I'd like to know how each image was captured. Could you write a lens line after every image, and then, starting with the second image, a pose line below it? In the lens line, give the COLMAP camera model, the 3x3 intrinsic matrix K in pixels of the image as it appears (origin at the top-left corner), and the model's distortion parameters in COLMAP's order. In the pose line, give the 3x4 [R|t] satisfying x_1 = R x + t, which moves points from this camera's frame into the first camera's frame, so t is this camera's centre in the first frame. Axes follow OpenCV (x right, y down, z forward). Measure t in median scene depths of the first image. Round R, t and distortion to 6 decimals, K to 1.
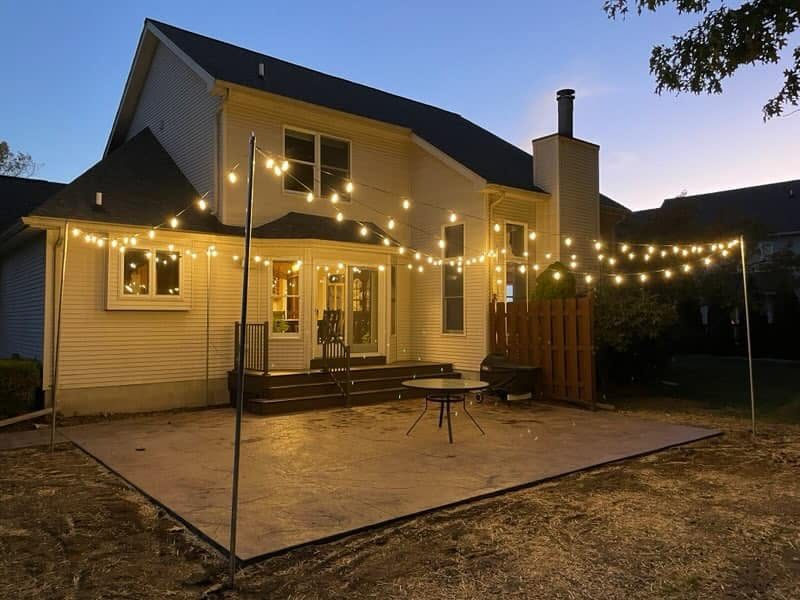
lens RADIAL K [[604.8, 0, 401.0], [0, 604.8, 296.5], [0, 0, 1]] dist [0.012447, -0.002006]
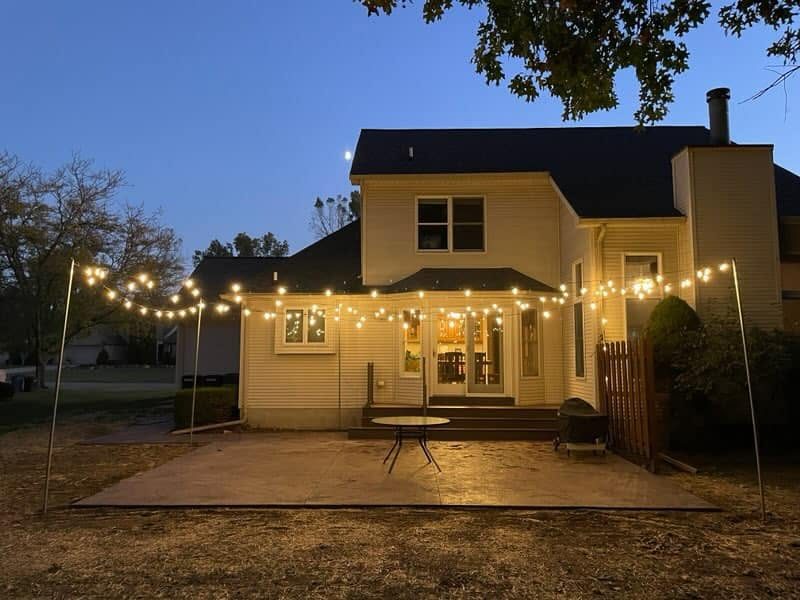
lens RADIAL K [[604.8, 0, 402.4], [0, 604.8, 300.3], [0, 0, 1]] dist [0.012447, -0.002006]
pose [[0.752496, -0.061308, -0.655737, 0.528990], [0.023034, 0.997499, -0.066828, -0.001355], [0.658193, 0.035183, 0.752026, 0.096960]]
